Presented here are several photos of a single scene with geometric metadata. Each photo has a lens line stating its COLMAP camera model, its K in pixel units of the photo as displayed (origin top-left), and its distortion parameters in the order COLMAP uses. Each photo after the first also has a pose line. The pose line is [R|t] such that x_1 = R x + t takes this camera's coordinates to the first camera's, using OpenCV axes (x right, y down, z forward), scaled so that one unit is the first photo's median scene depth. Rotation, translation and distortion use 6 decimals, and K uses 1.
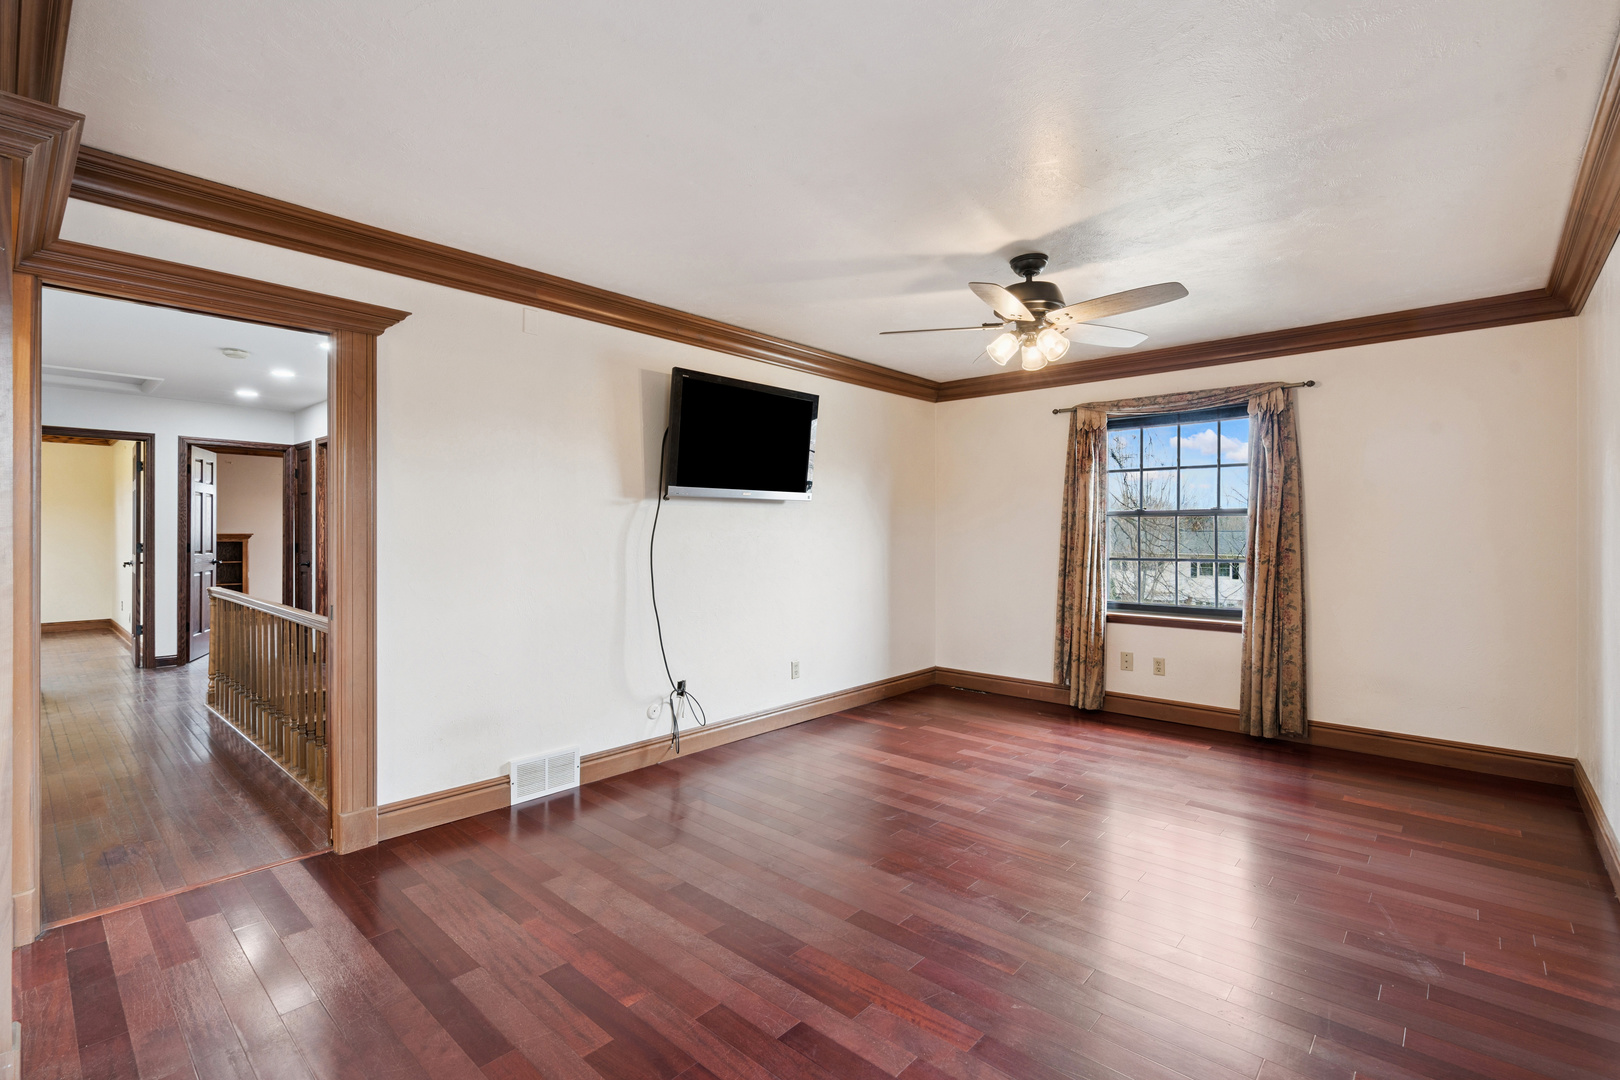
lens RADIAL K [[734.4, 0, 809.6], [0, 734.4, 536.2], [0, 0, 1]] dist [0.002189, 0.000742]
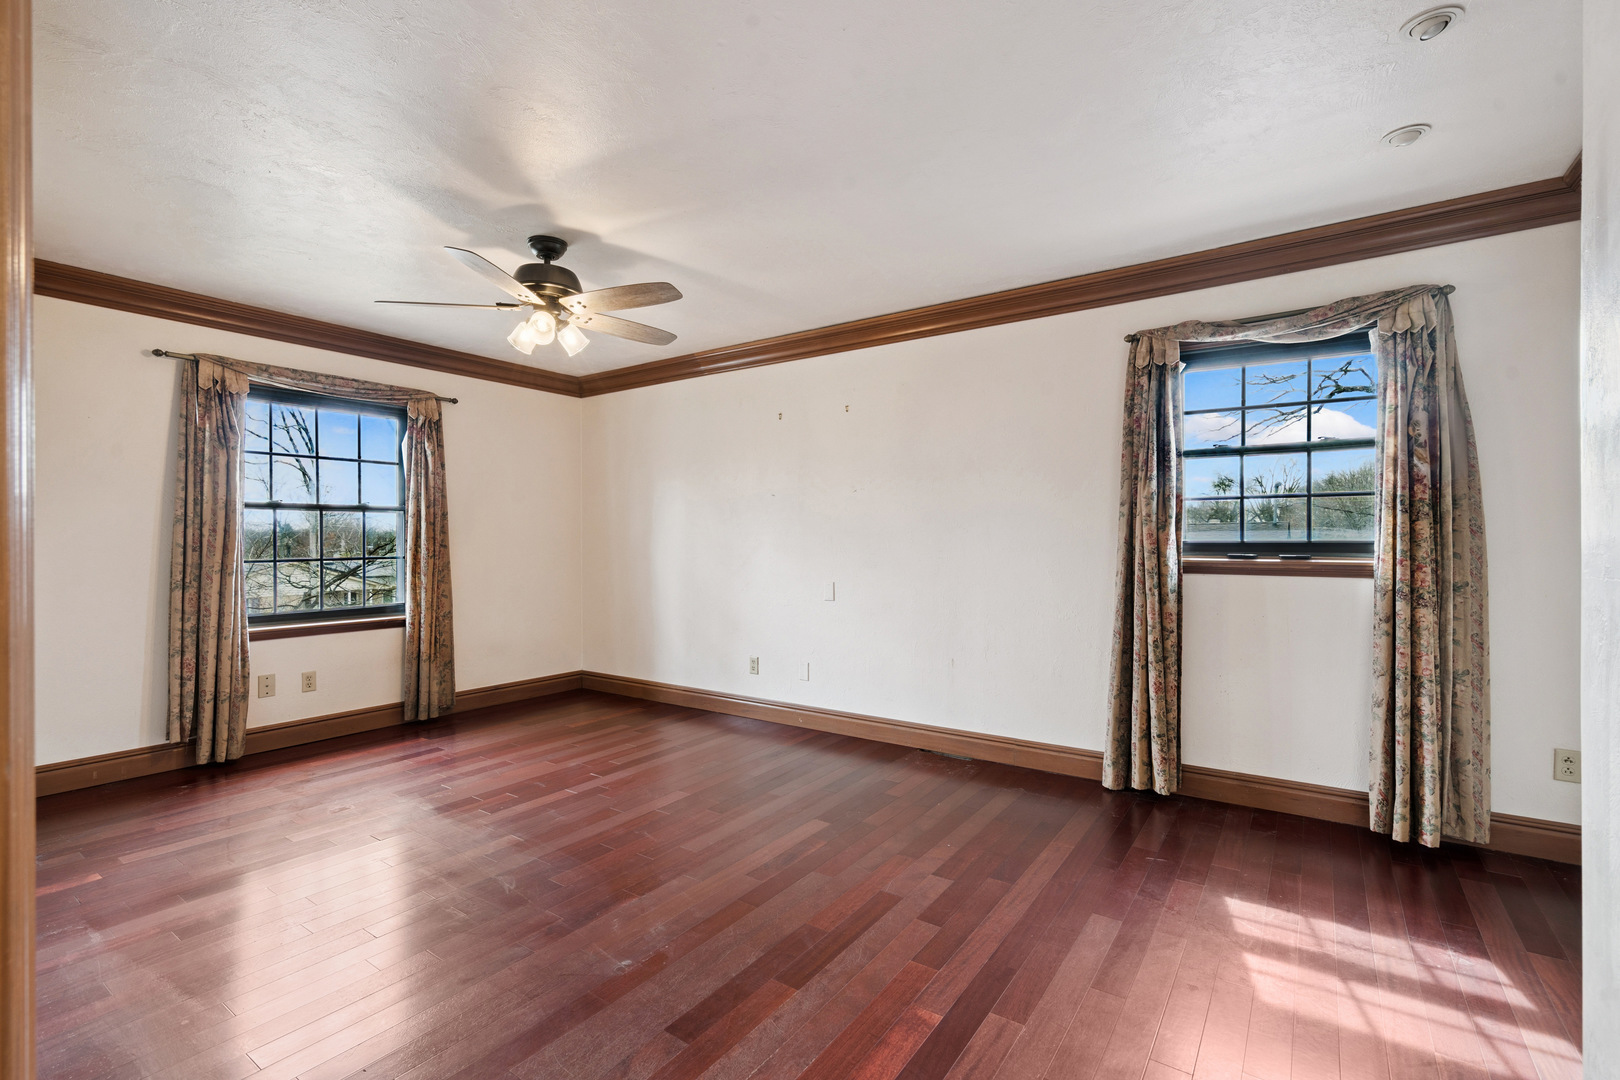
lens RADIAL K [[734.4, 0, 808.0], [0, 734.4, 538.4], [0, 0, 1]] dist [0.002189, 0.000742]
pose [[-0.119303, 0.000387, 0.992858, -0.490079], [0.006652, 0.999978, 0.000410, 0.010967], [-0.992836, 0.006654, -0.119303, 0.540075]]
